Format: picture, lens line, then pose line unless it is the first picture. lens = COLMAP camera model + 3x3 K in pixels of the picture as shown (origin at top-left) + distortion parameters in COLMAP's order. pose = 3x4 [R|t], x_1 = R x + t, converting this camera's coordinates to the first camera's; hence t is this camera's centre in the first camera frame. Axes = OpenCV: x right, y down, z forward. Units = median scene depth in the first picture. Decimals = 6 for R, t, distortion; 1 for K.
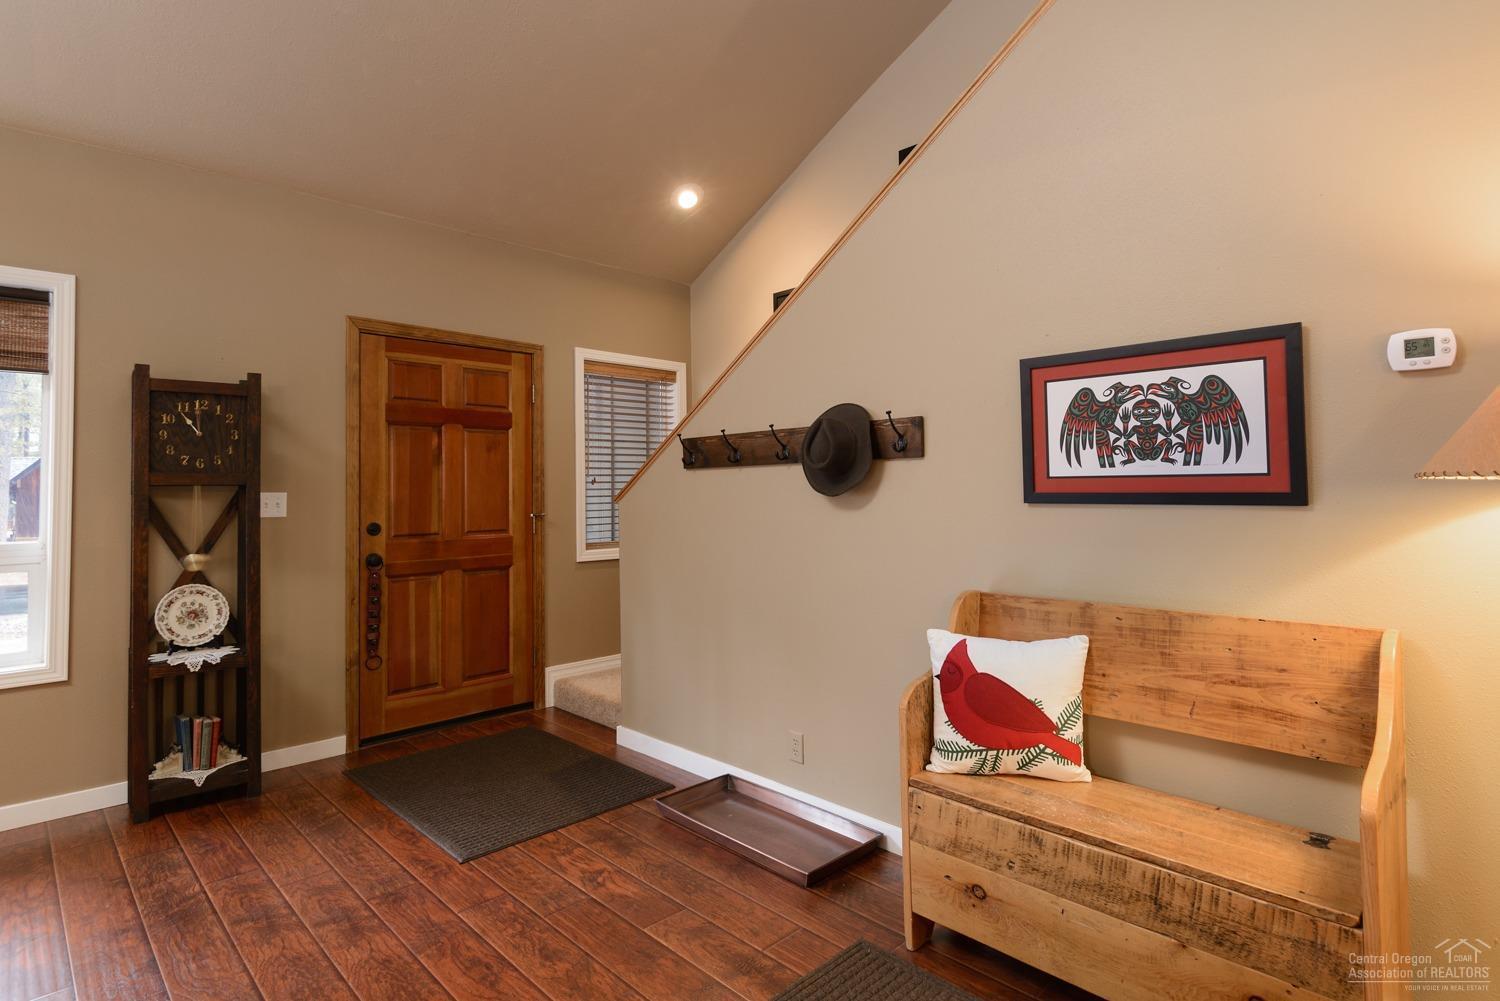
lens RADIAL K [[766.8, 0, 754.5], [0, 766.8, 466.5], [0, 0, 1]] dist [0.000589, -0.000146]
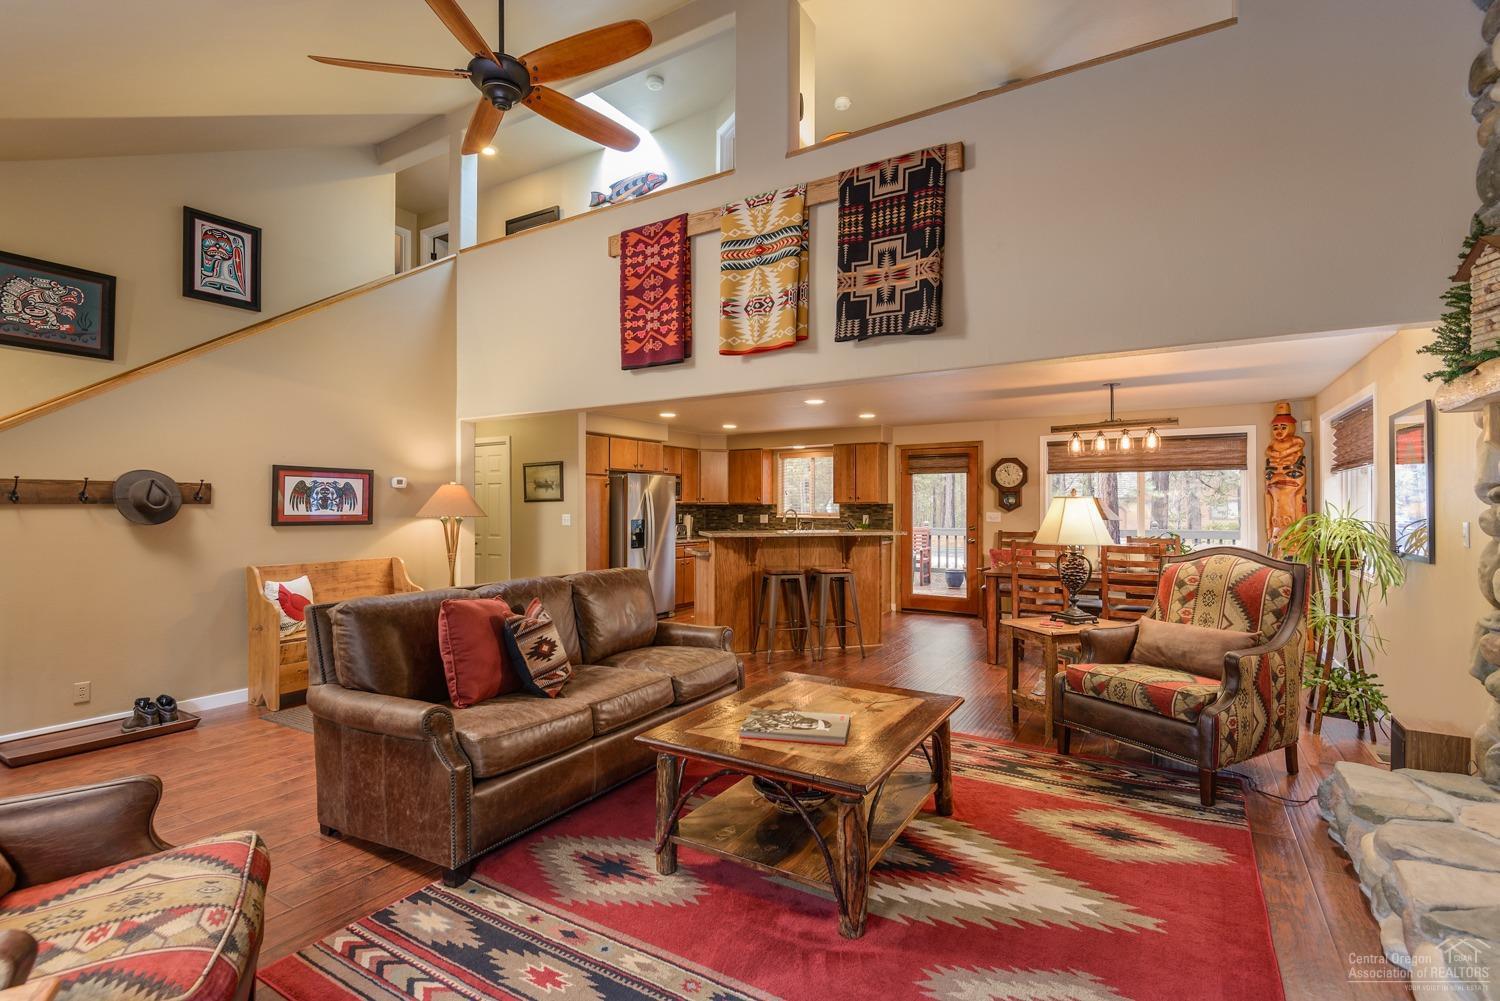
lens RADIAL K [[668.4, 0, 758.1], [0, 668.4, 507.8], [0, 0, 1]] dist [0.001411, -0.000327]
pose [[-0.249158, 0.004214, 0.968454, -2.177427], [-0.034302, 0.999325, -0.013173, -0.035241], [-0.967855, -0.036502, -0.248846, 0.078364]]
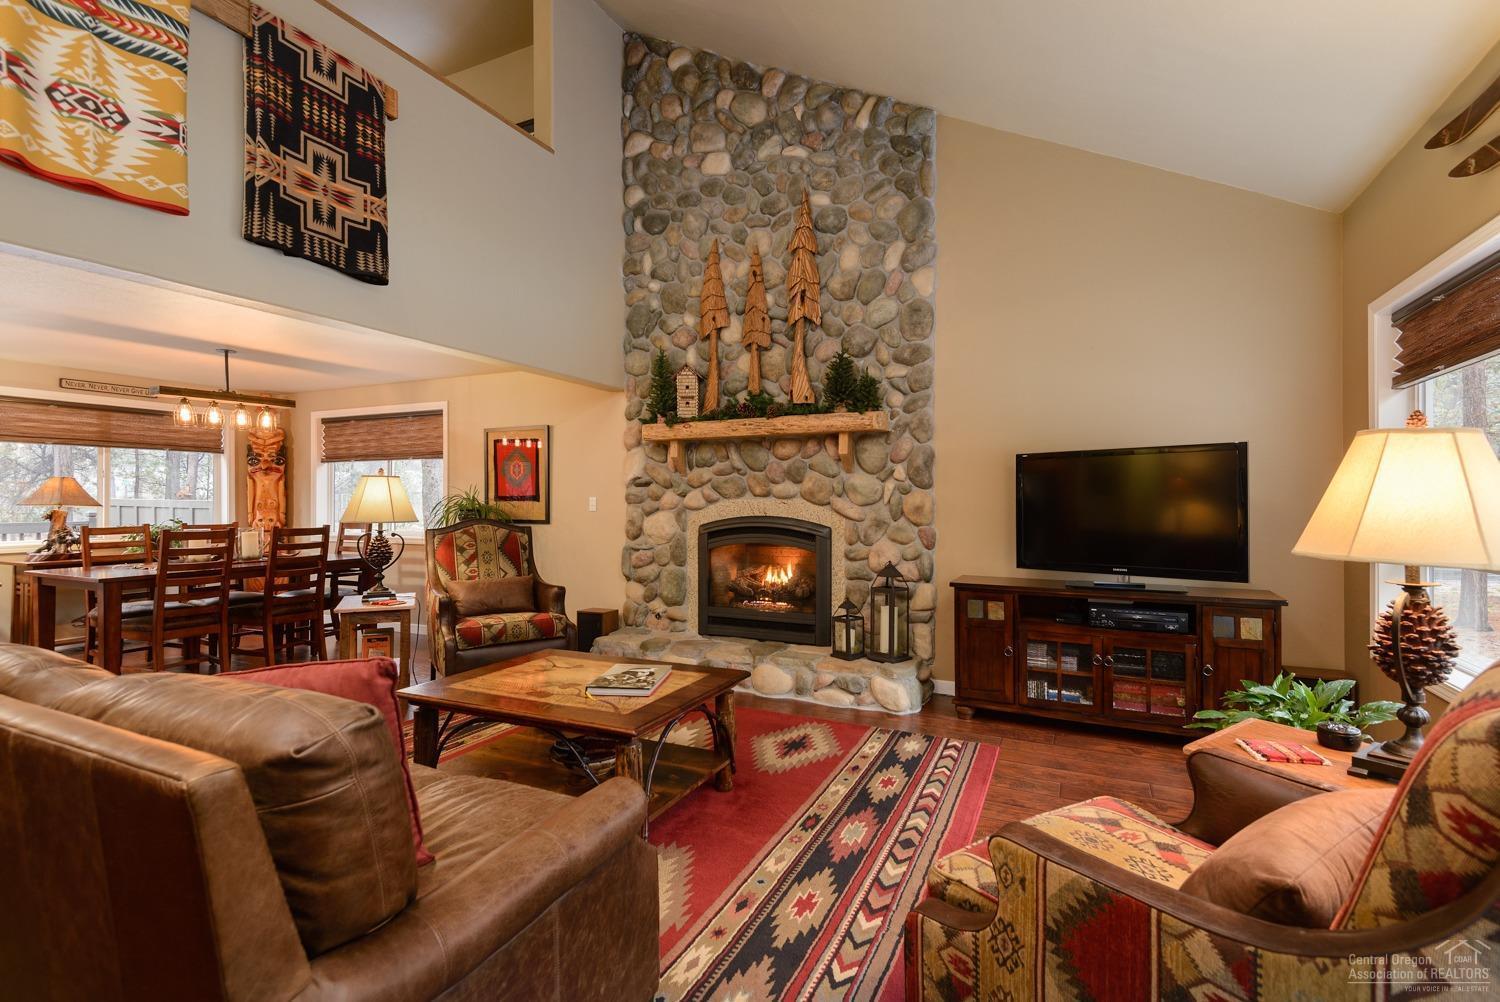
lens RADIAL K [[714.2, 0, 752.7], [0, 714.2, 497.4], [0, 0, 1]] dist [0.002272, 0.000119]
pose [[-0.943076, 0.005563, -0.332530, -0.855660], [0.019182, 0.999105, -0.037688, 0.041344], [0.332023, -0.041921, -0.942339, 1.055951]]
